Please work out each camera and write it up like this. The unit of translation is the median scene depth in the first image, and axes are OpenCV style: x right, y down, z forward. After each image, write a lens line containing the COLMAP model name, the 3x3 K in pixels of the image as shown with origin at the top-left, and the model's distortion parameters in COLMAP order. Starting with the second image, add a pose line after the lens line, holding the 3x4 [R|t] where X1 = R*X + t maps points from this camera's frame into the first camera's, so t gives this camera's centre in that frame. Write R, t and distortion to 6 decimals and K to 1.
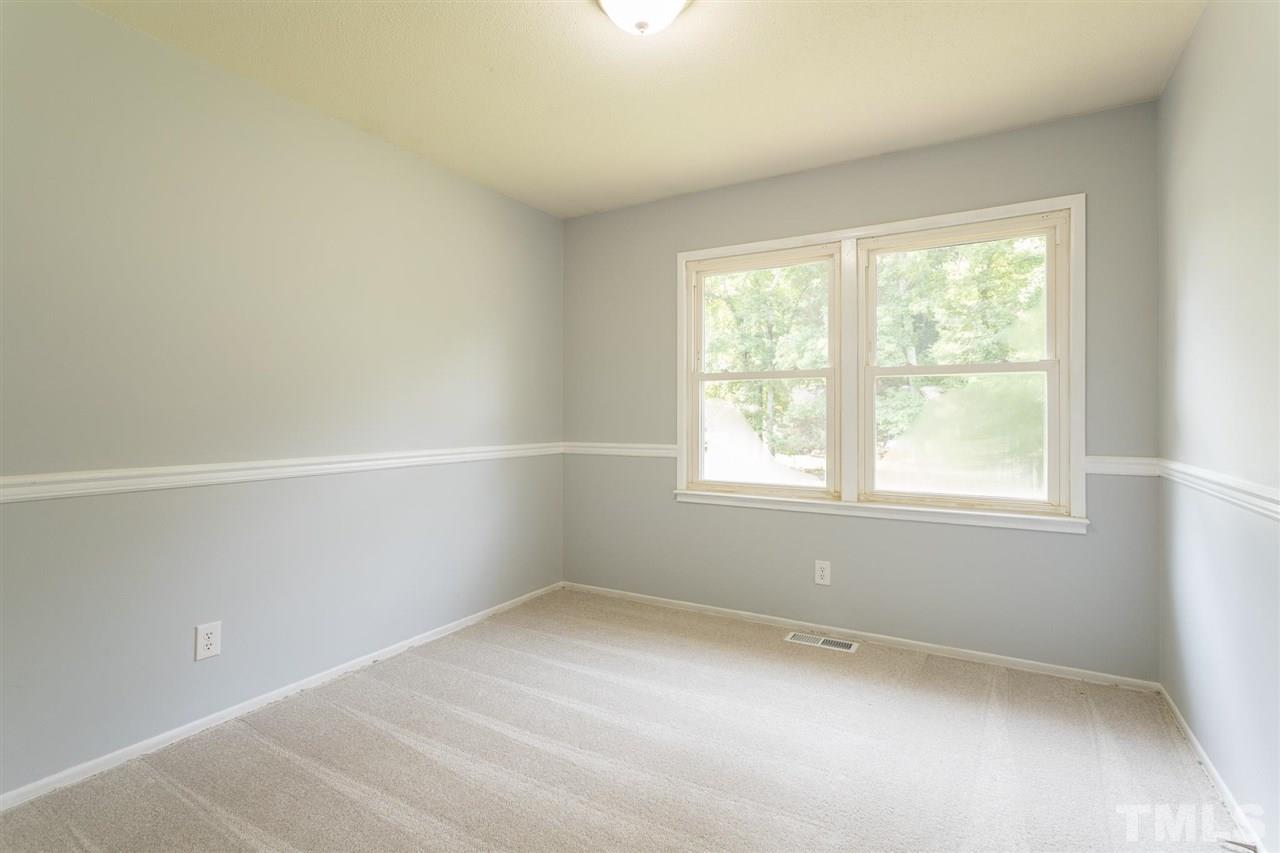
lens RADIAL K [[612.2, 0, 638.8], [0, 612.2, 414.9], [0, 0, 1]] dist [0.001430, 0.000307]
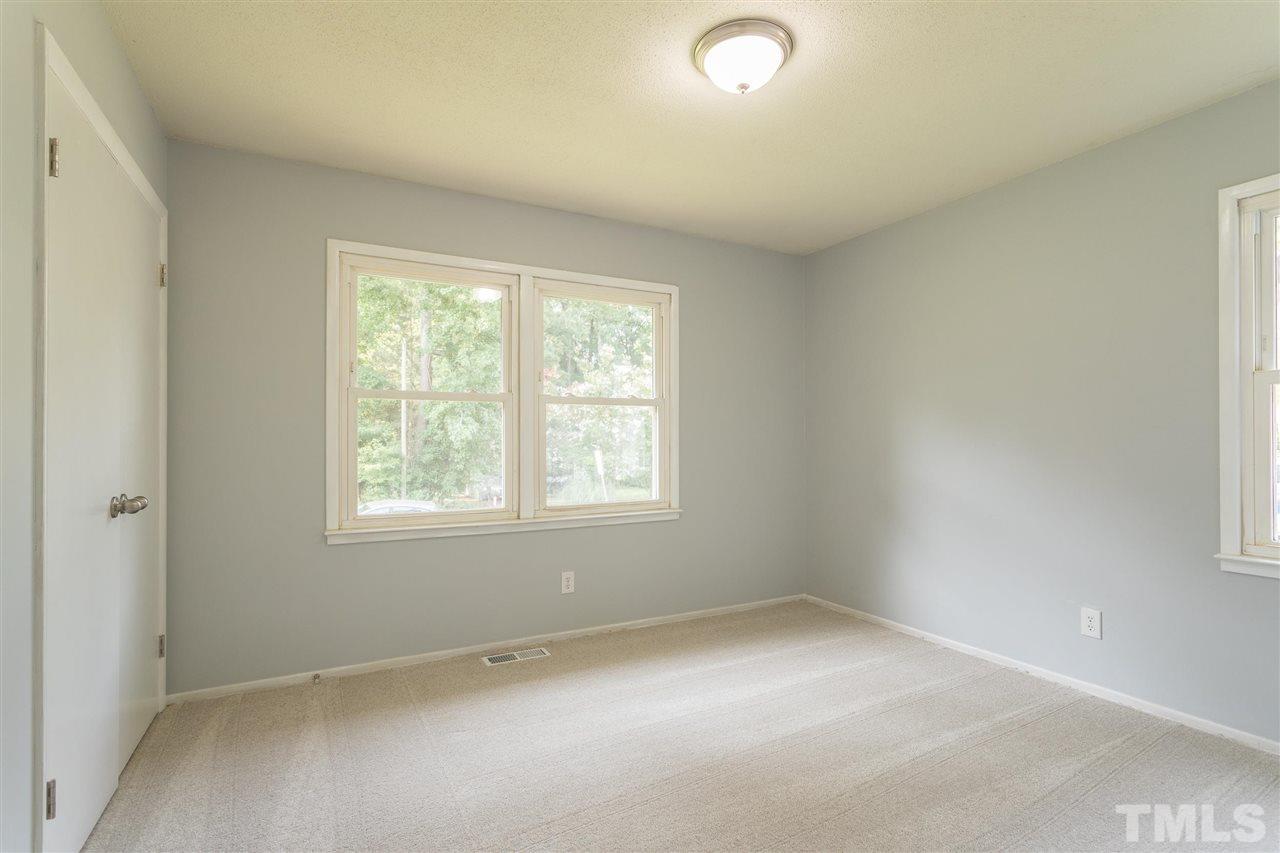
lens RADIAL K [[608.6, 0, 640.0], [0, 608.6, 426.5], [0, 0, 1]] dist [-0.001898, -0.000026]
pose [[0.535198, 0.013742, 0.844615, -0.521348], [0.000923, 0.999858, -0.016852, -0.001602], [-0.844726, 0.009799, 0.535109, 0.293784]]
